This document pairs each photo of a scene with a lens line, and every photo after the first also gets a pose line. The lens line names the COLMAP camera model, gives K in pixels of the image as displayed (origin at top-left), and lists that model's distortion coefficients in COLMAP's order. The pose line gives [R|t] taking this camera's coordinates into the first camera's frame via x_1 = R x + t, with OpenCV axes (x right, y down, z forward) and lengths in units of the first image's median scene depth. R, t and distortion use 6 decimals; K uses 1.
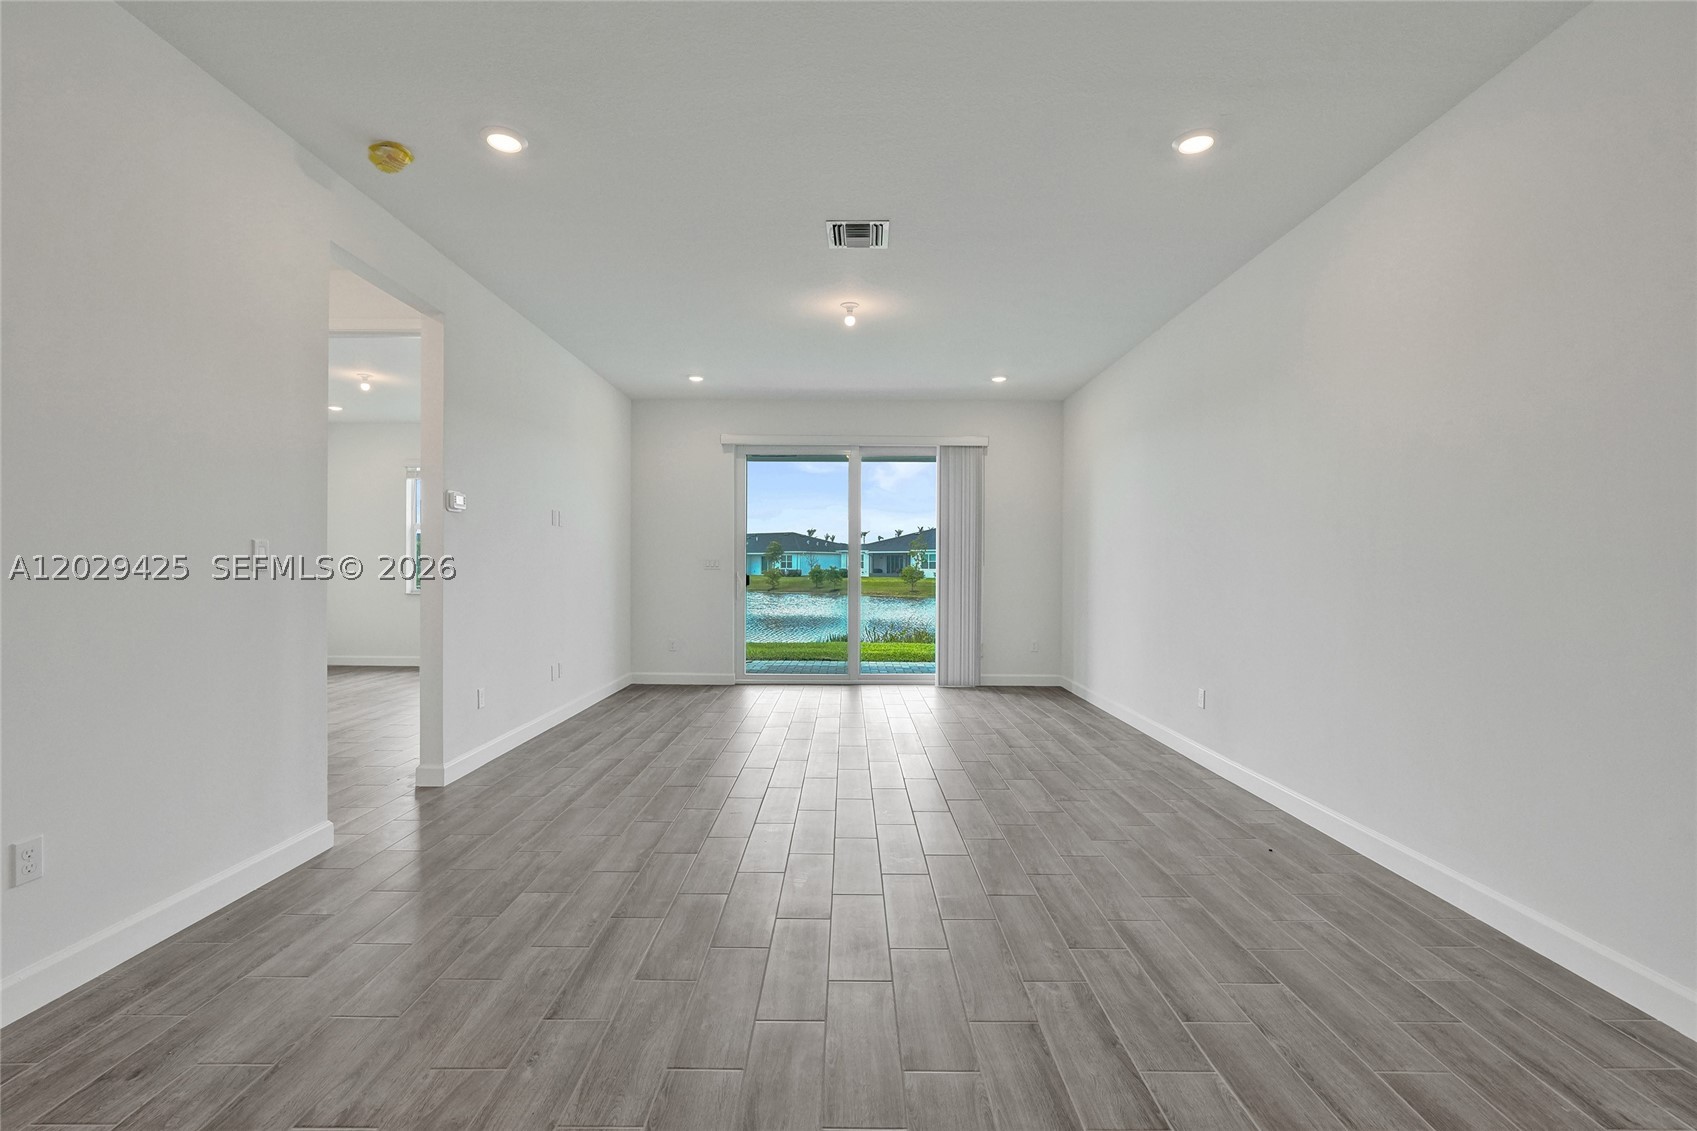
lens RADIAL K [[747.9, 0, 848.5], [0, 747.9, 565.5], [0, 0, 1]] dist [-0.019511, 0.009419]
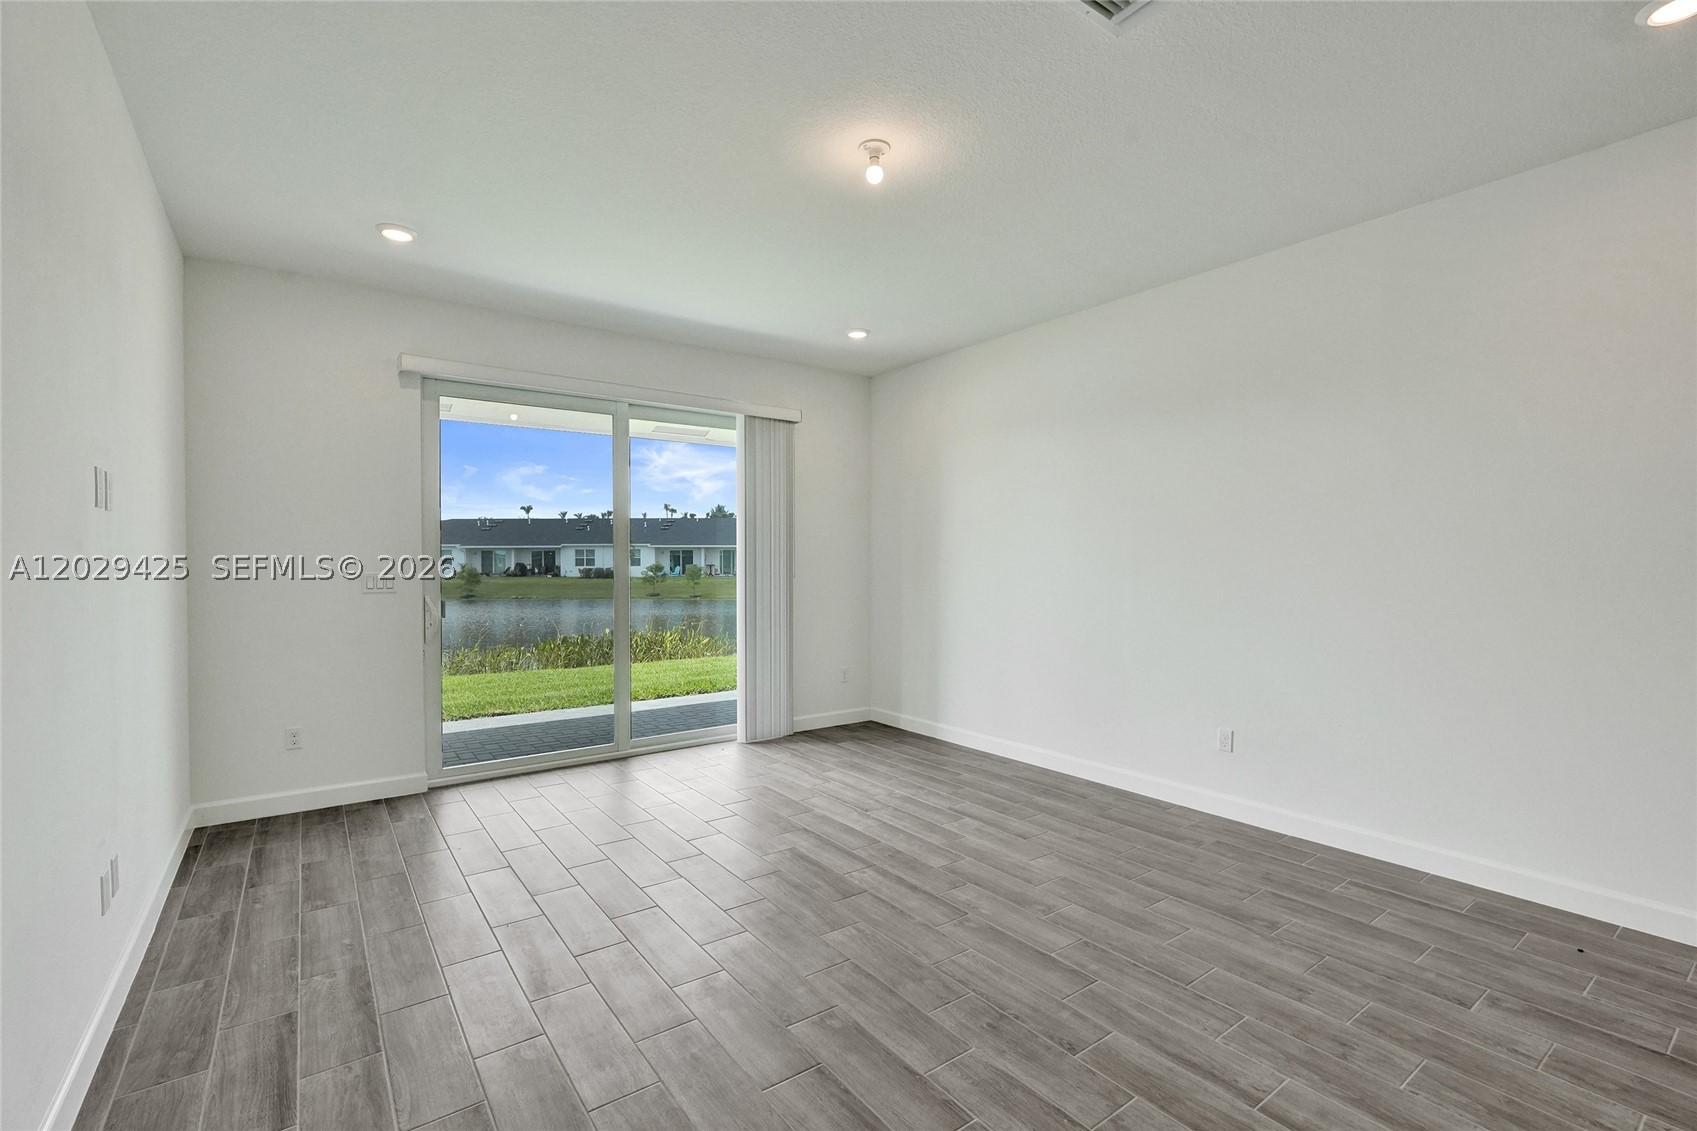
lens RADIAL K [[747.9, 0, 848.5], [0, 747.9, 565.5], [0, 0, 1]] dist [-0.019511, 0.009419]
pose [[0.808908, -0.010978, 0.587833, -0.228196], [0.006241, 0.999930, 0.010085, -0.018891], [-0.587902, -0.004489, 0.808920, 0.349911]]
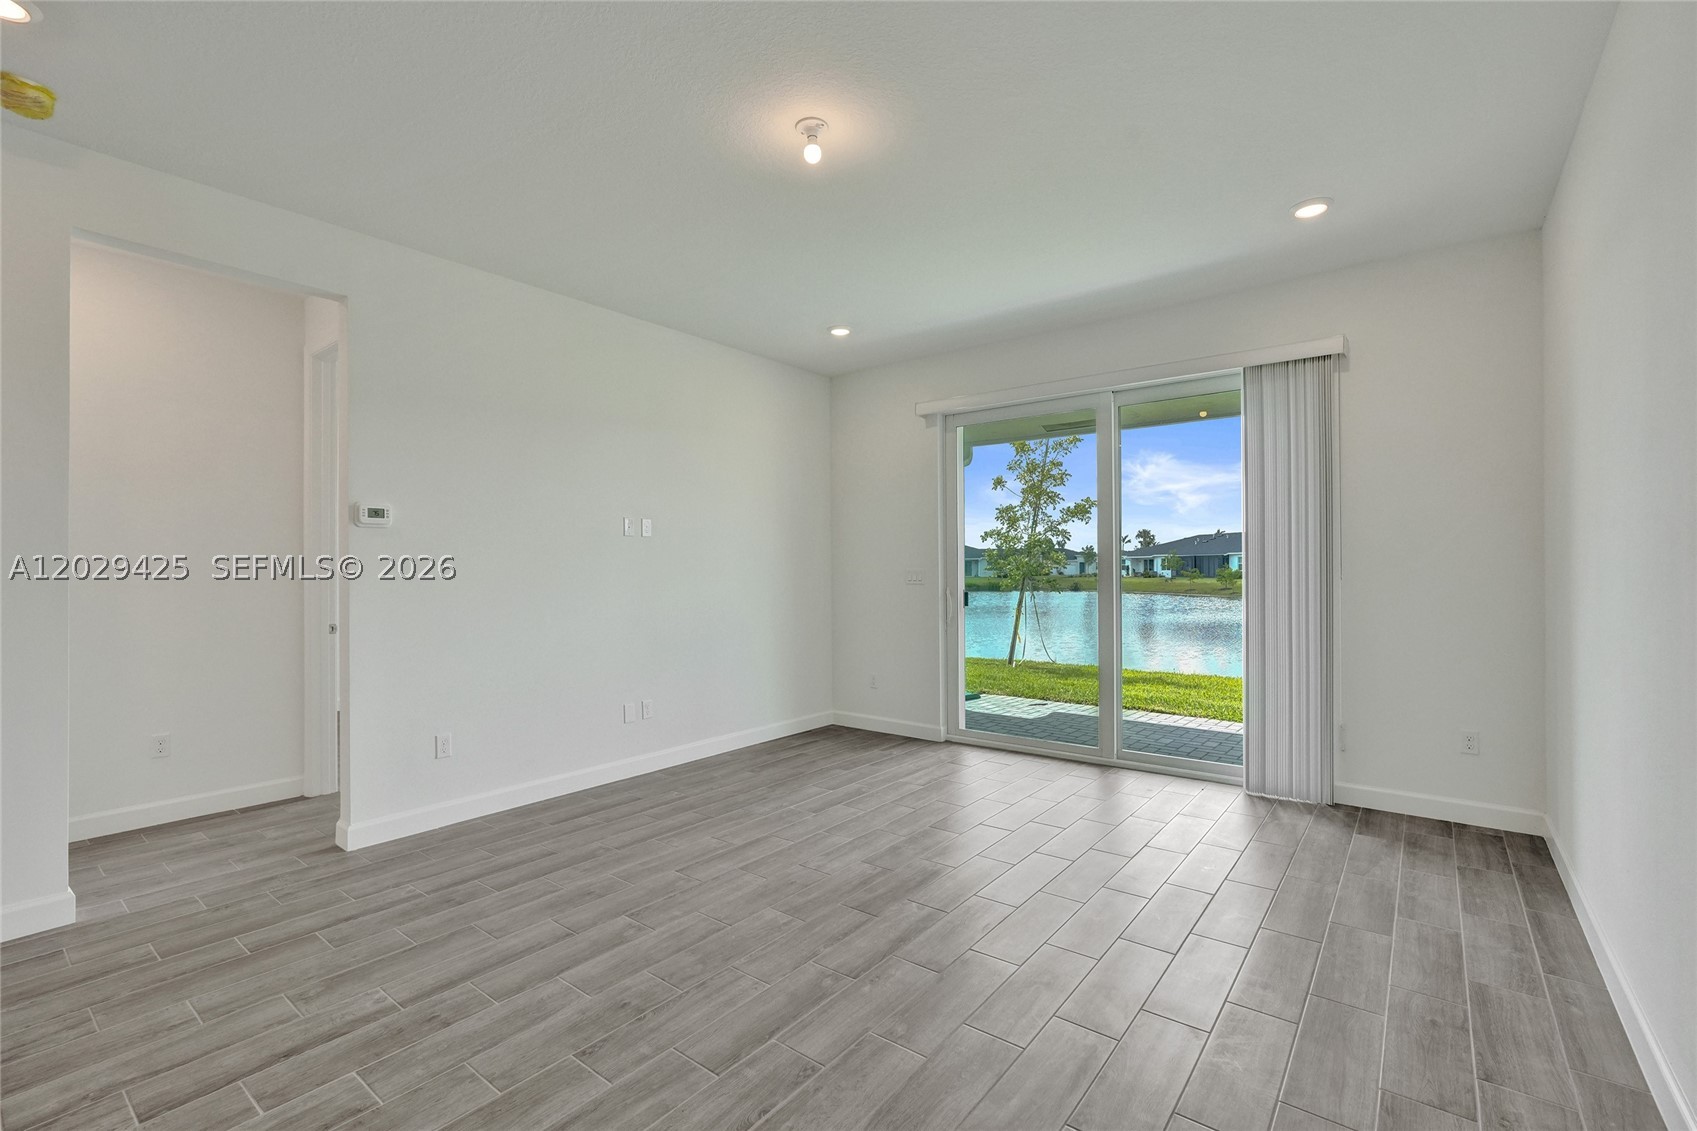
lens RADIAL K [[747.9, 0, 848.5], [0, 747.9, 565.5], [0, 0, 1]] dist [-0.019511, 0.009419]
pose [[0.786669, -0.011362, -0.617270, 0.232954], [0.008923, 0.999935, -0.007034, -0.008949], [0.617310, 0.000026, 0.786720, 0.372033]]
